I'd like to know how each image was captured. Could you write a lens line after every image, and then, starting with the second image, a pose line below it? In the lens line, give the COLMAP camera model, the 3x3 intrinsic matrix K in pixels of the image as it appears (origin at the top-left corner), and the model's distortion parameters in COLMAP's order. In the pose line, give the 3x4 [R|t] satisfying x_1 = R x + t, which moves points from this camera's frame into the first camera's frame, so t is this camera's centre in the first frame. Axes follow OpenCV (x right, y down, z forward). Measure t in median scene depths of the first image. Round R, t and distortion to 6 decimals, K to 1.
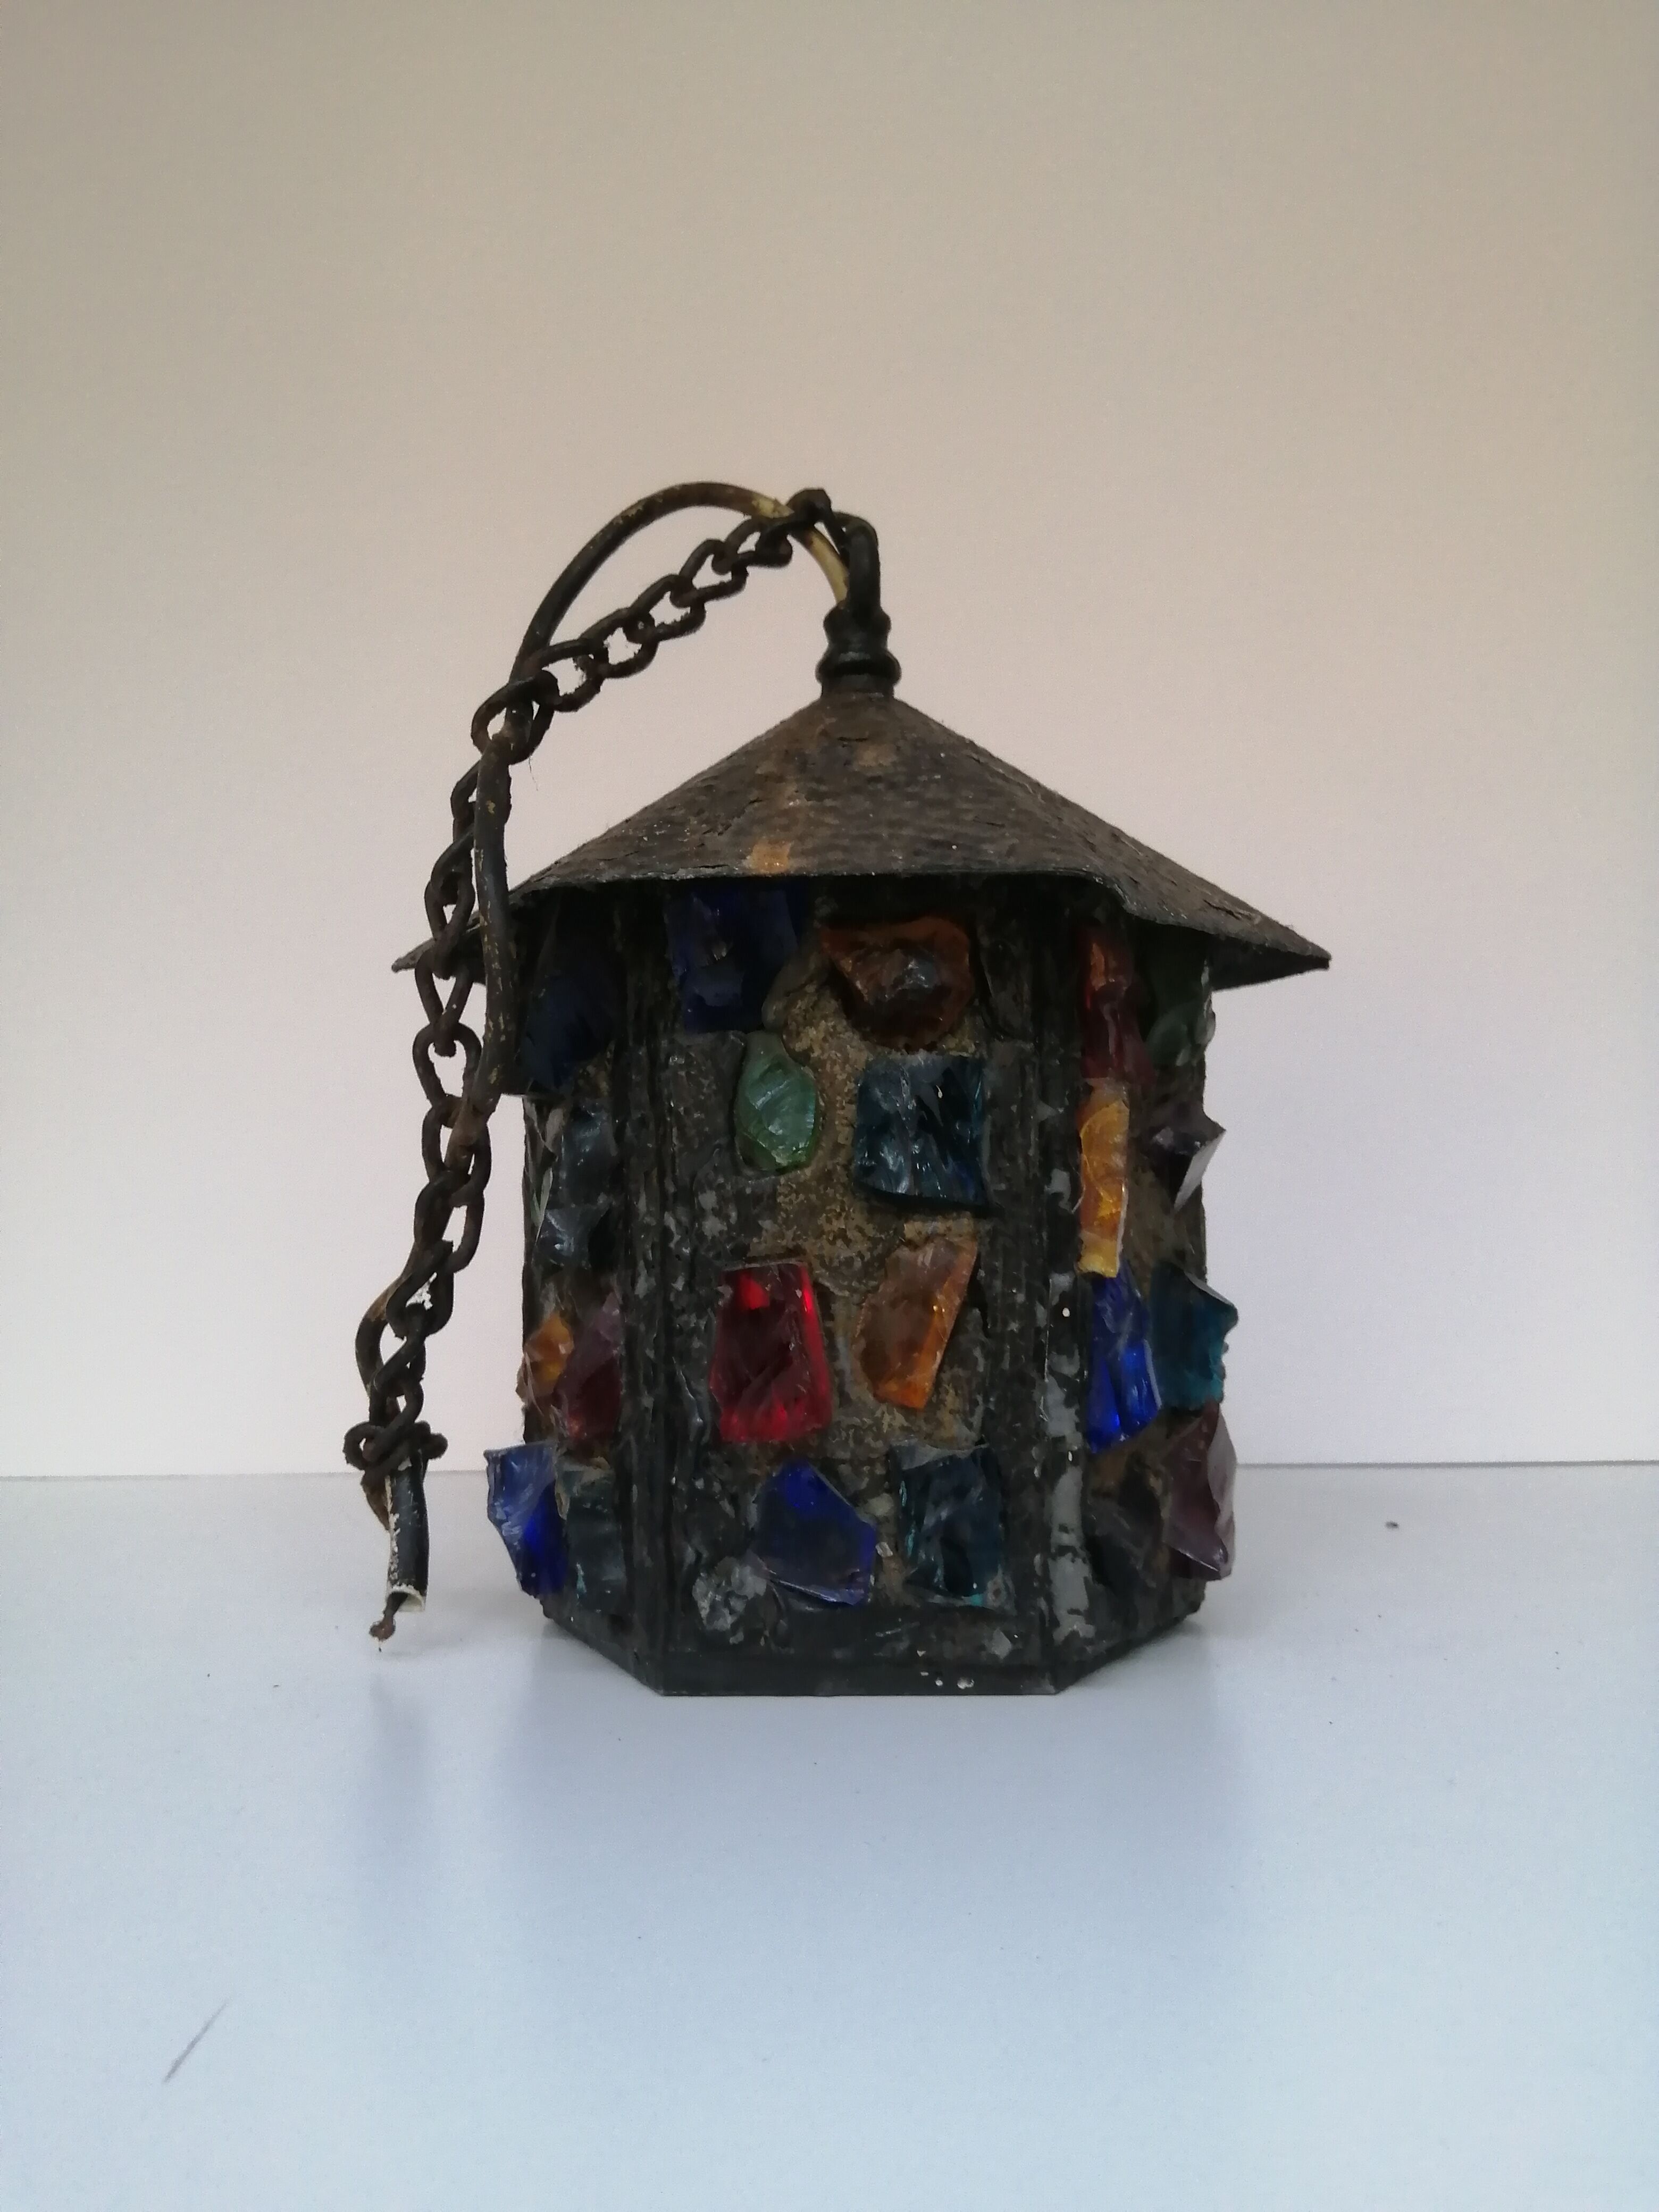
lens RADIAL K [[1782.6, 0, 820.3], [0, 1782.6, 1108.1], [0, 0, 1]] dist [0.159551, -0.388656]
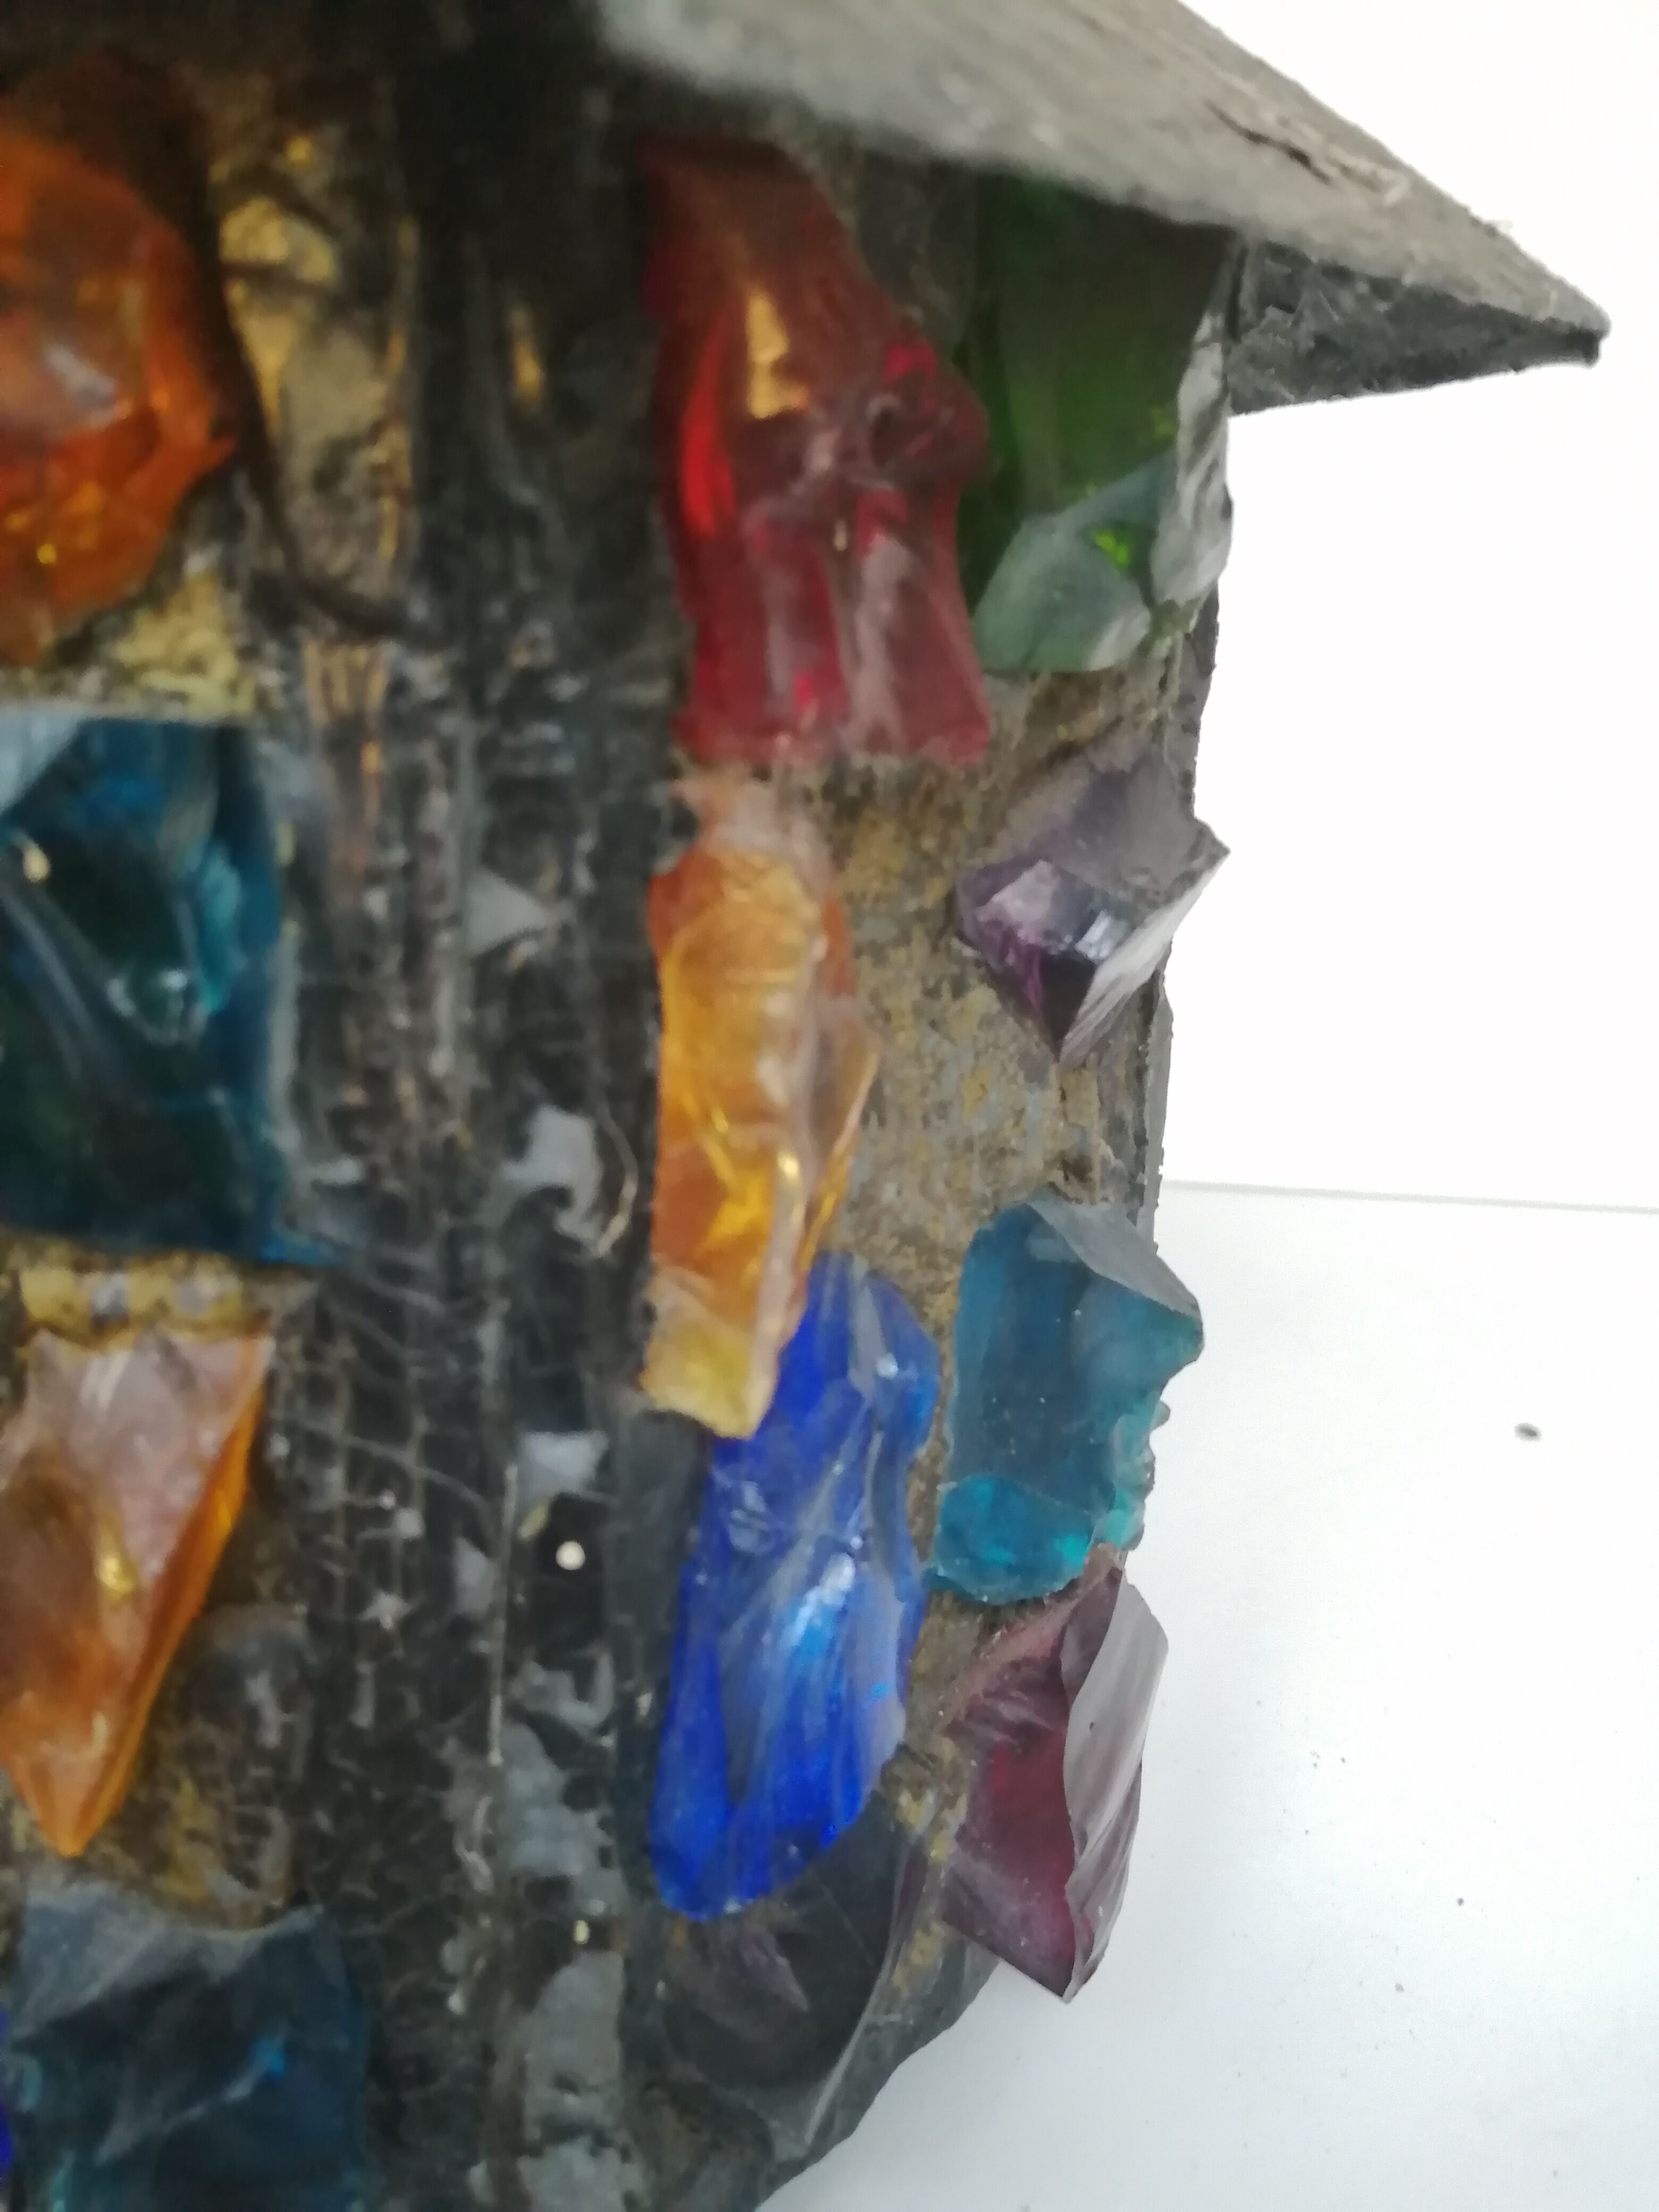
lens RADIAL K [[1782.6, 0, 820.3], [0, 1782.6, 1108.1], [0, 0, 1]] dist [0.159551, -0.388656]
pose [[0.996064, 0.056098, -0.068620, 0.196400], [-0.029484, 0.939838, 0.340347, -0.066344], [0.083584, -0.336984, 0.937793, 0.732503]]
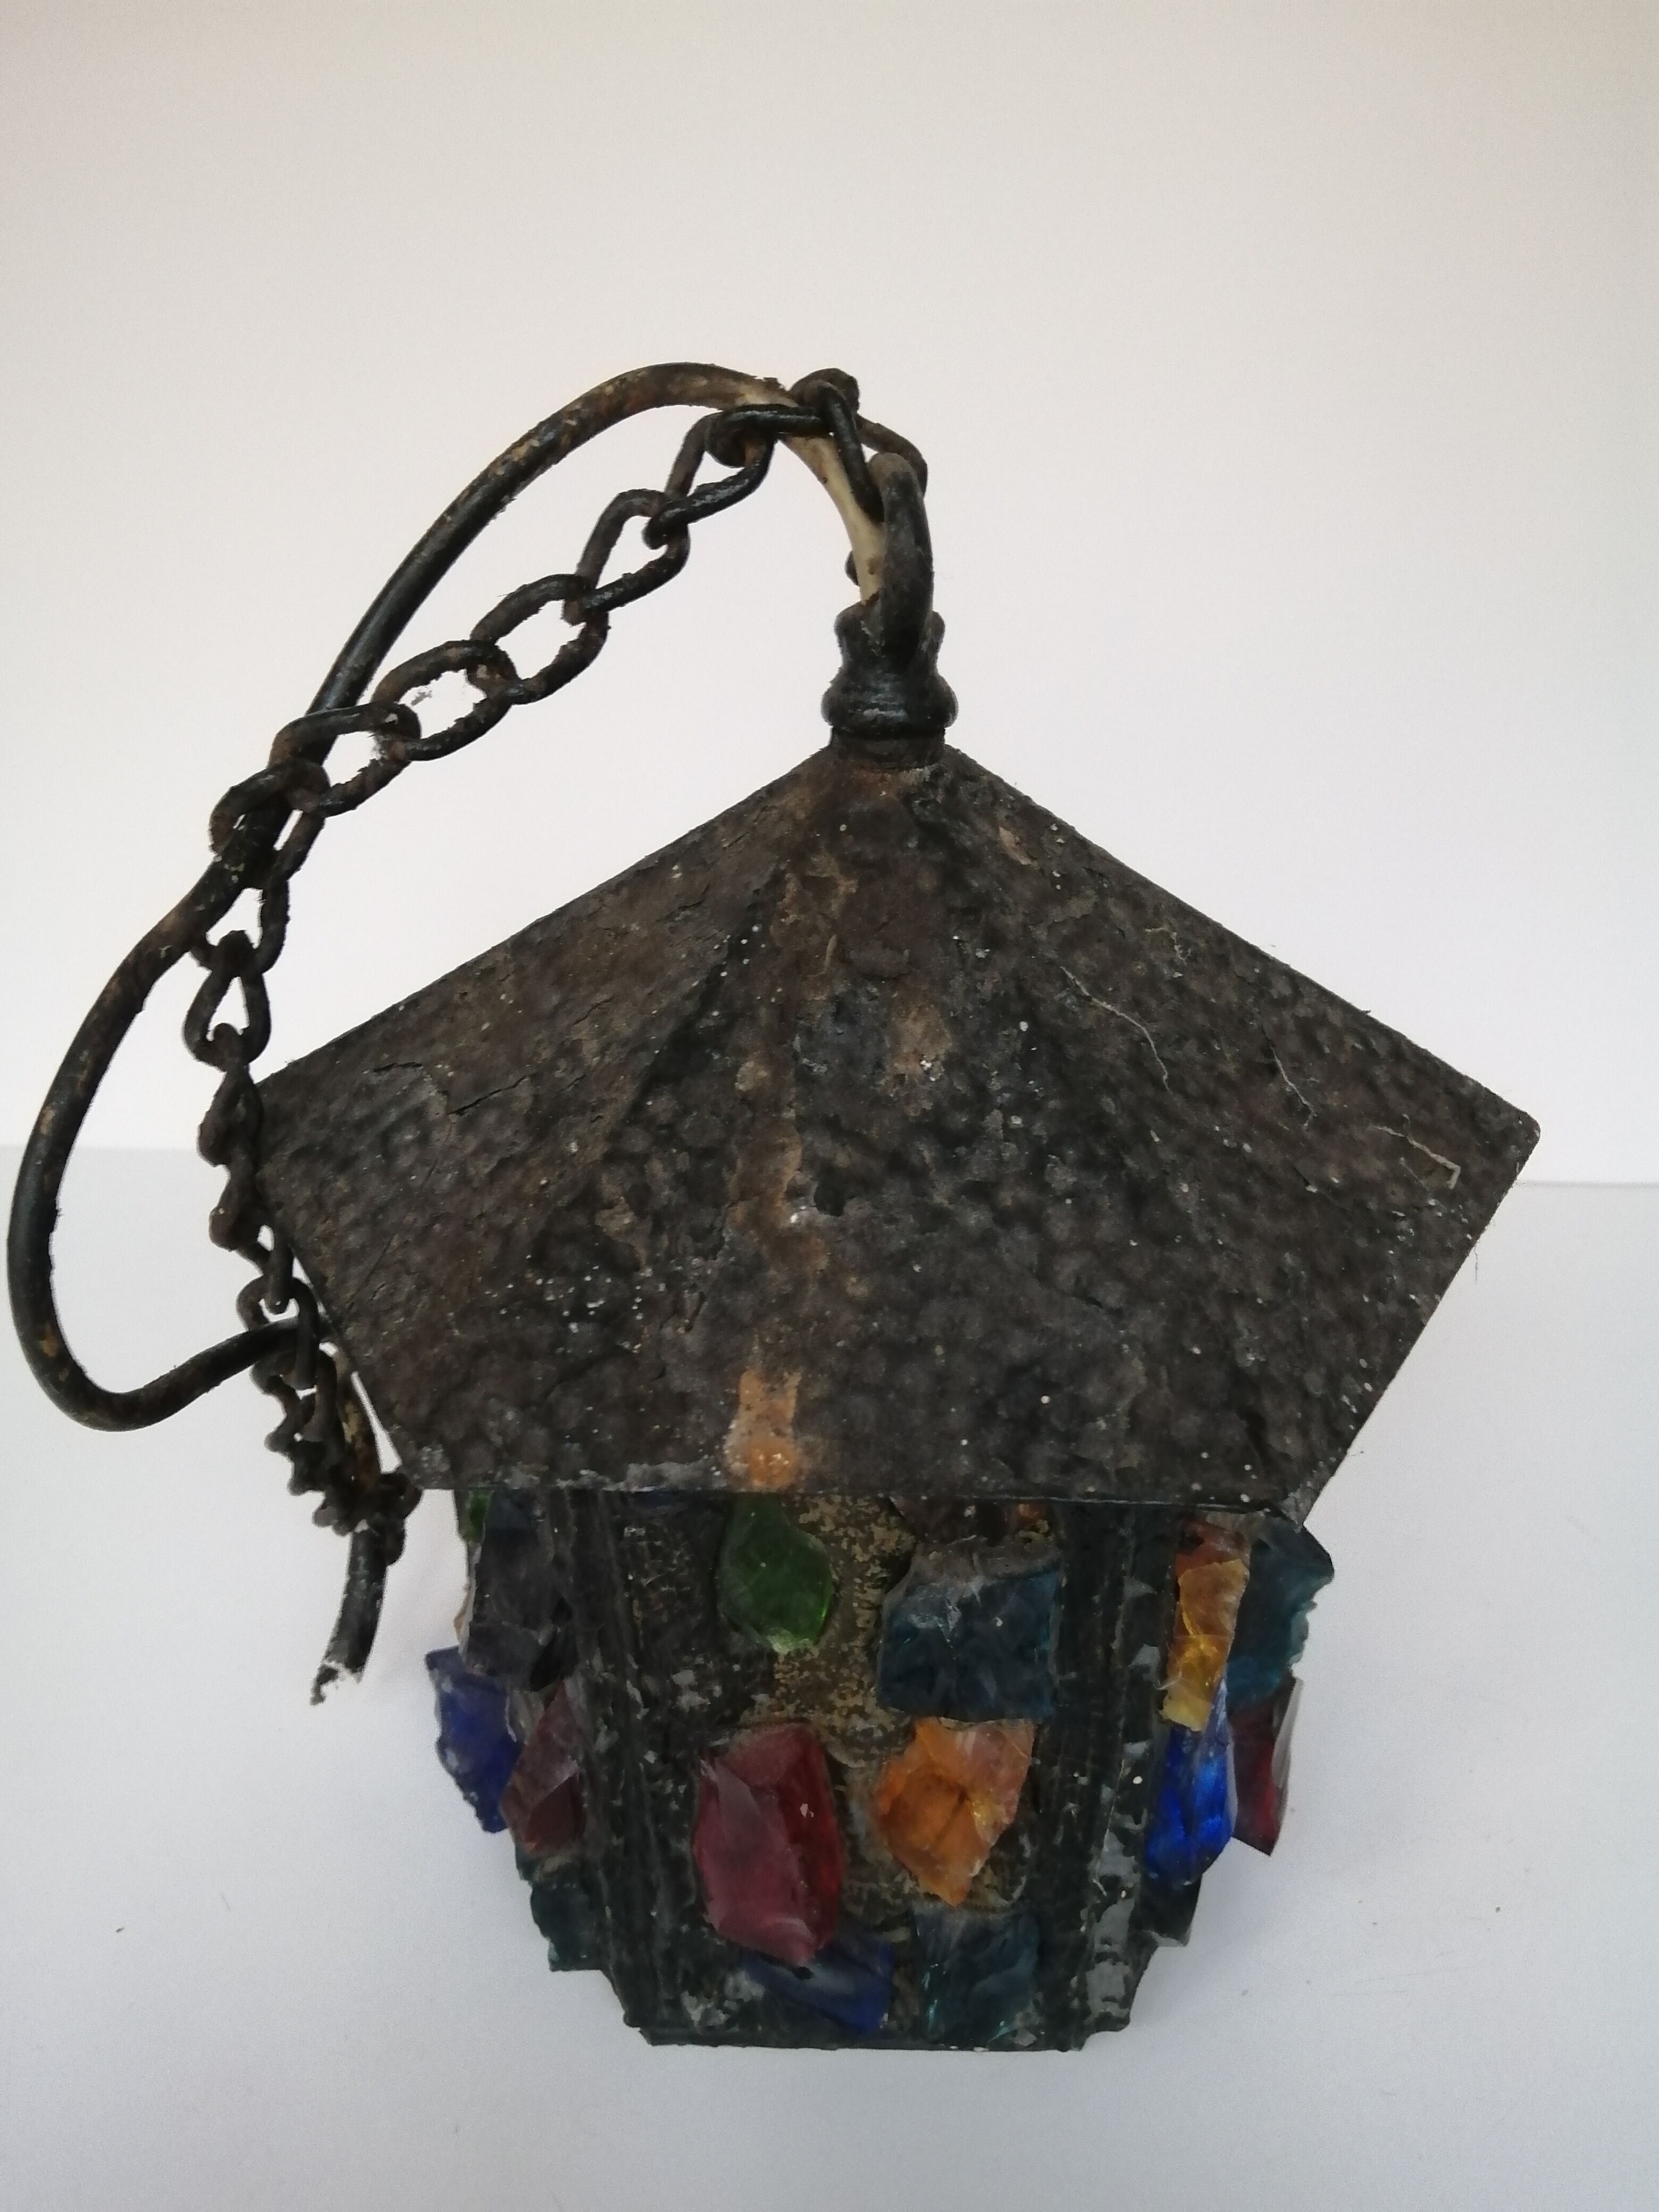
lens RADIAL K [[1780.4, 0, 806.8], [0, 1780.4, 1120.0], [0, 0, 1]] dist [0.165694, -0.463707]
pose [[0.999809, -0.003504, 0.019224, -0.024322], [-0.007464, 0.840708, 0.541437, -0.564097], [-0.018060, -0.541478, 0.840521, 0.483304]]
